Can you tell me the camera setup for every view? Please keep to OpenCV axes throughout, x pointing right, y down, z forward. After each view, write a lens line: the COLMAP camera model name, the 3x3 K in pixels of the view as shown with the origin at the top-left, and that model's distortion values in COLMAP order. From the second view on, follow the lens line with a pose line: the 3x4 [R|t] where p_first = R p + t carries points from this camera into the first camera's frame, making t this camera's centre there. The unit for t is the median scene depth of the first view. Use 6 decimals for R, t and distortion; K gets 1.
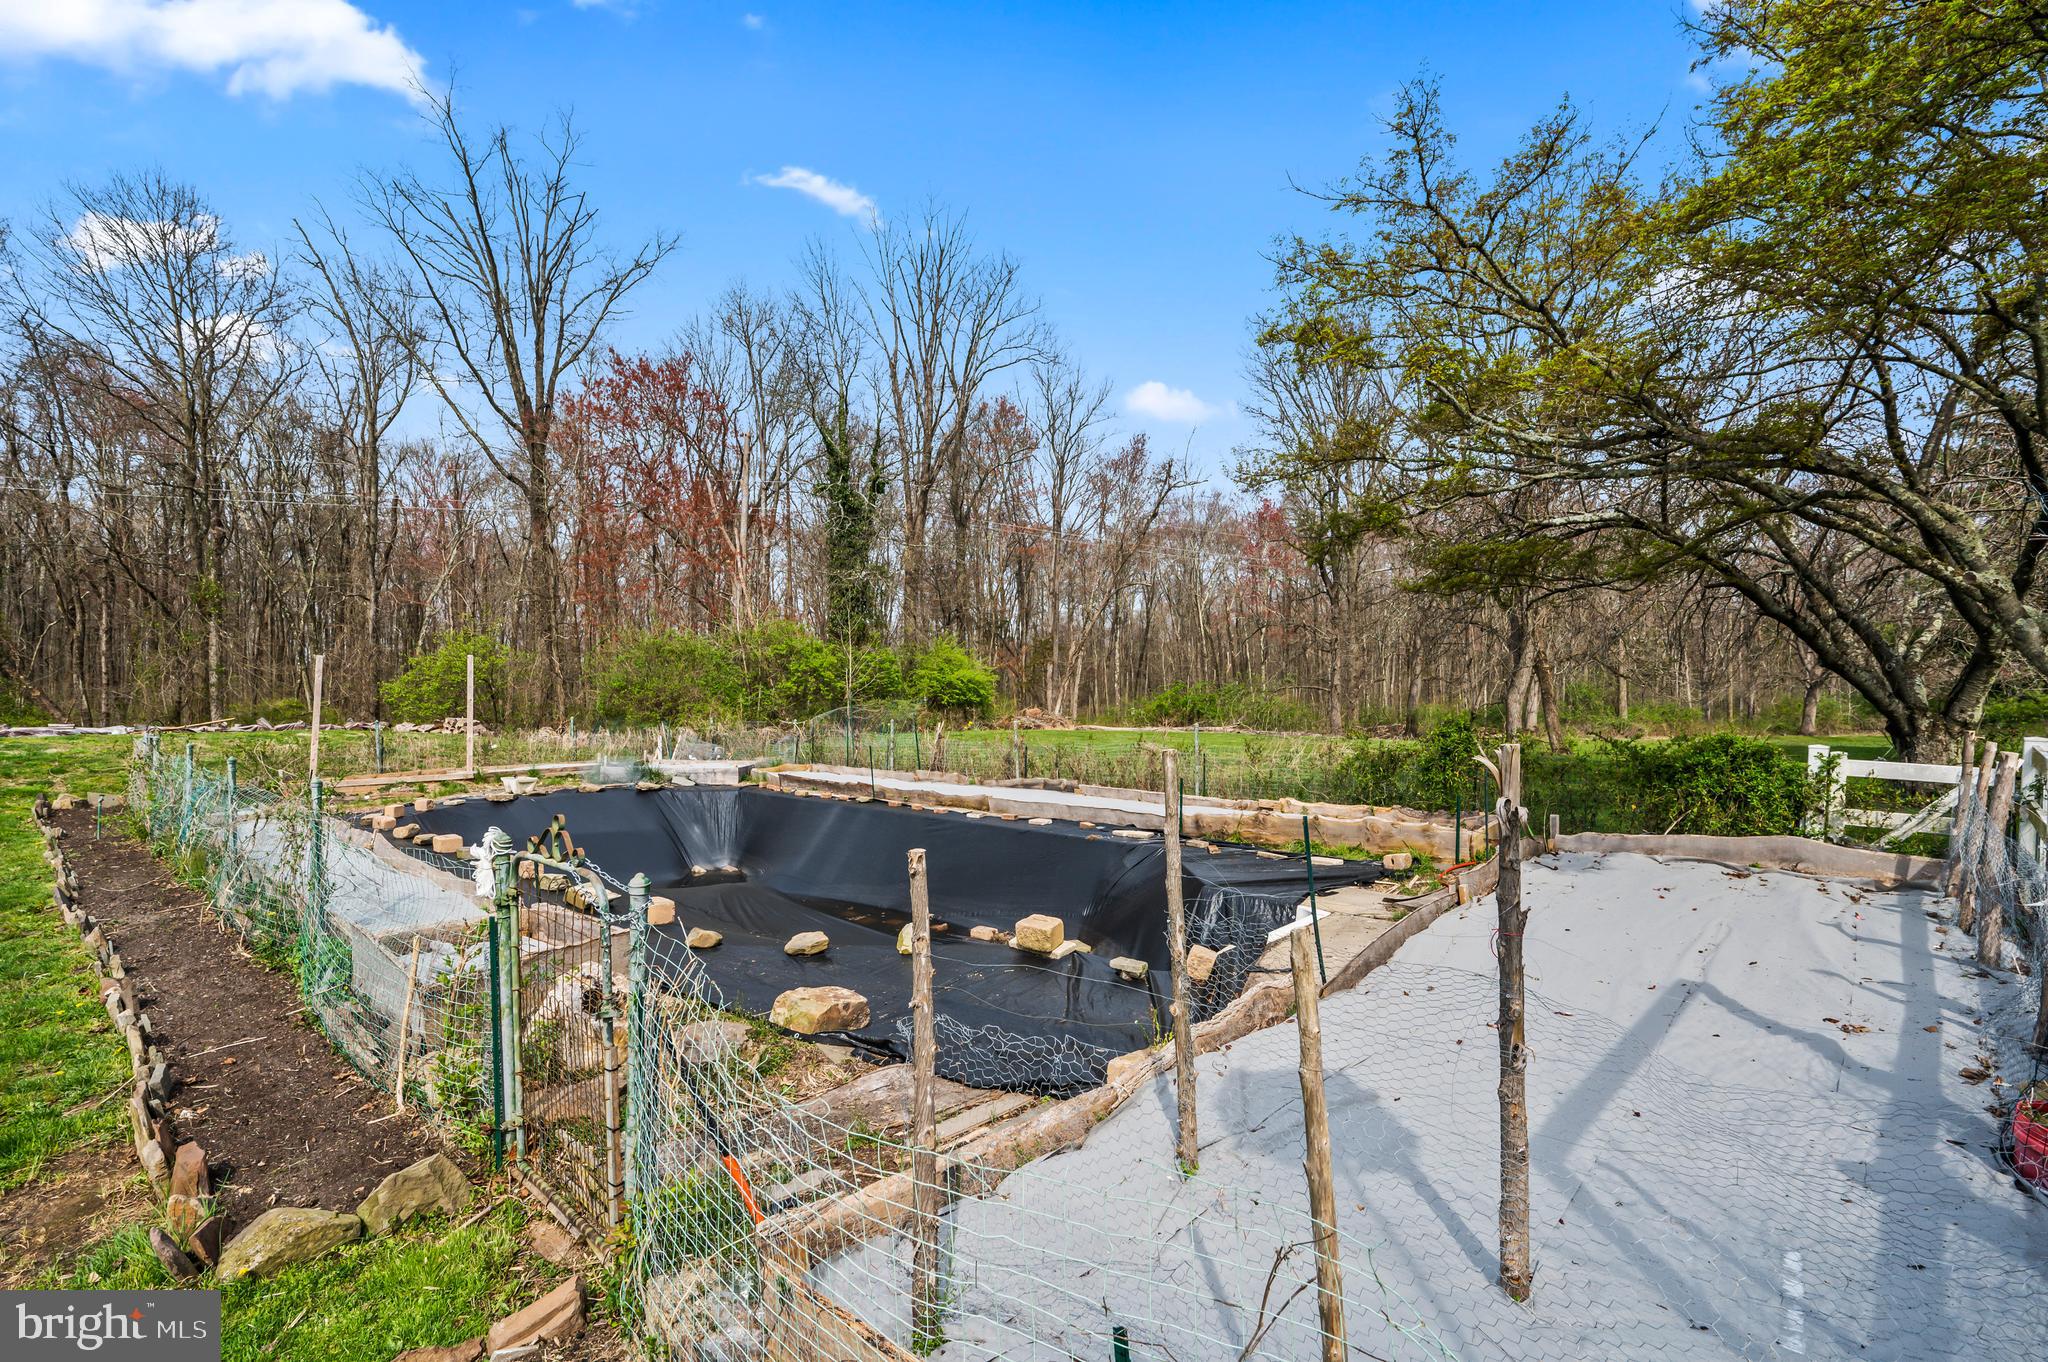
lens RADIAL K [[951.9, 0, 1017.3], [0, 951.9, 687.3], [0, 0, 1]] dist [-0.001050, -0.000014]
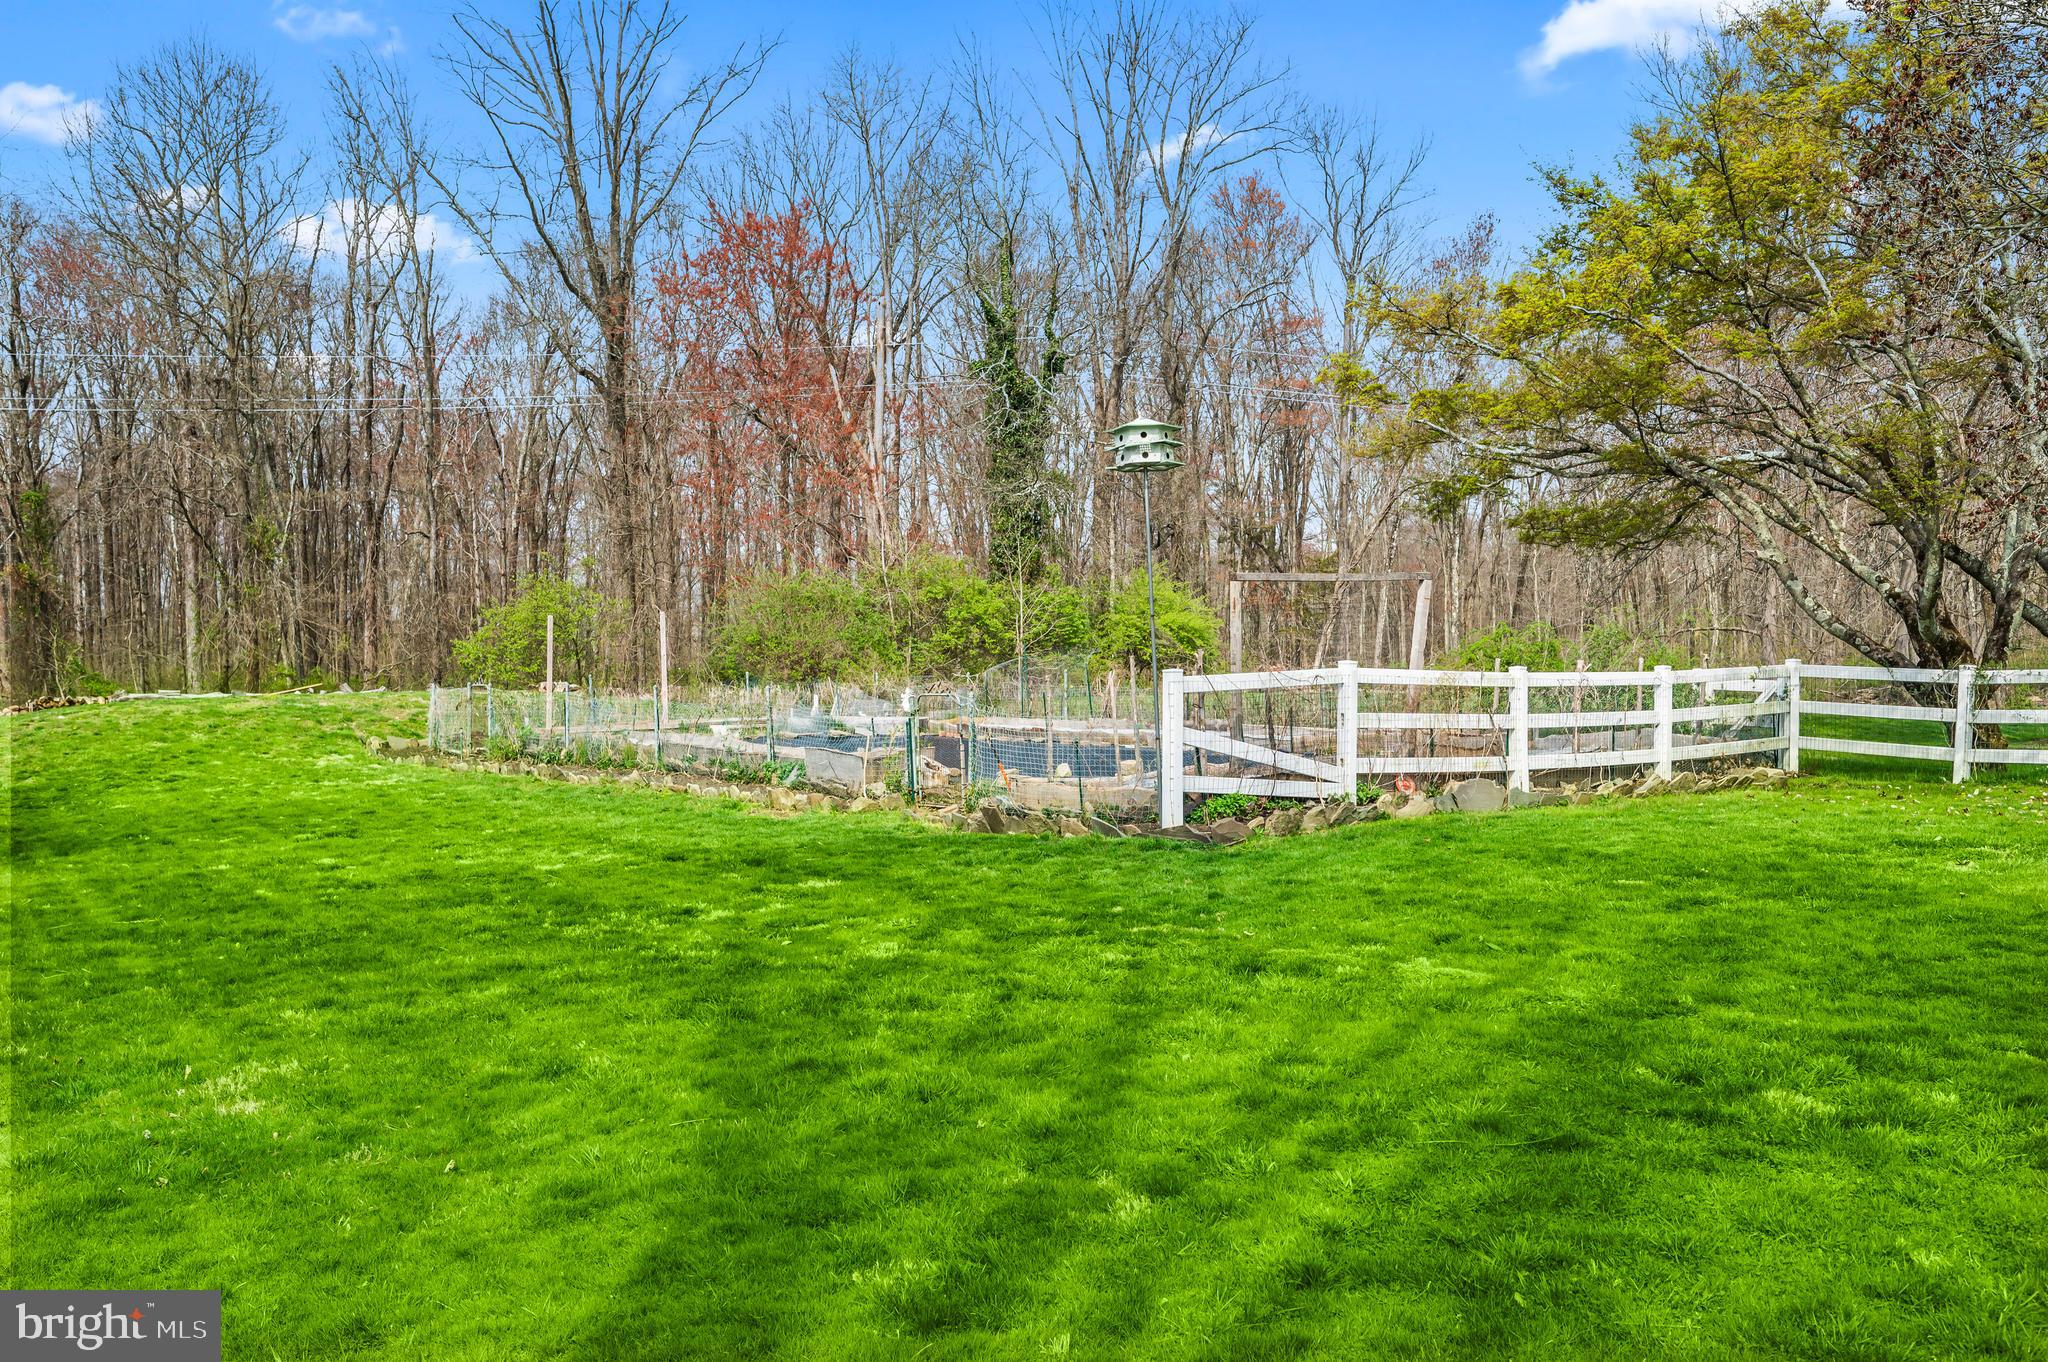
lens RADIAL K [[1774.6, 0, 1023.8], [0, 1774.6, 681.4], [0, 0, 1]] dist [-0.001373, -0.000166]
pose [[0.985459, -0.009269, -0.169658, 0.061183], [0.013459, 0.999632, 0.023561, 0.000729], [0.169377, -0.025502, 0.985221, -0.366279]]
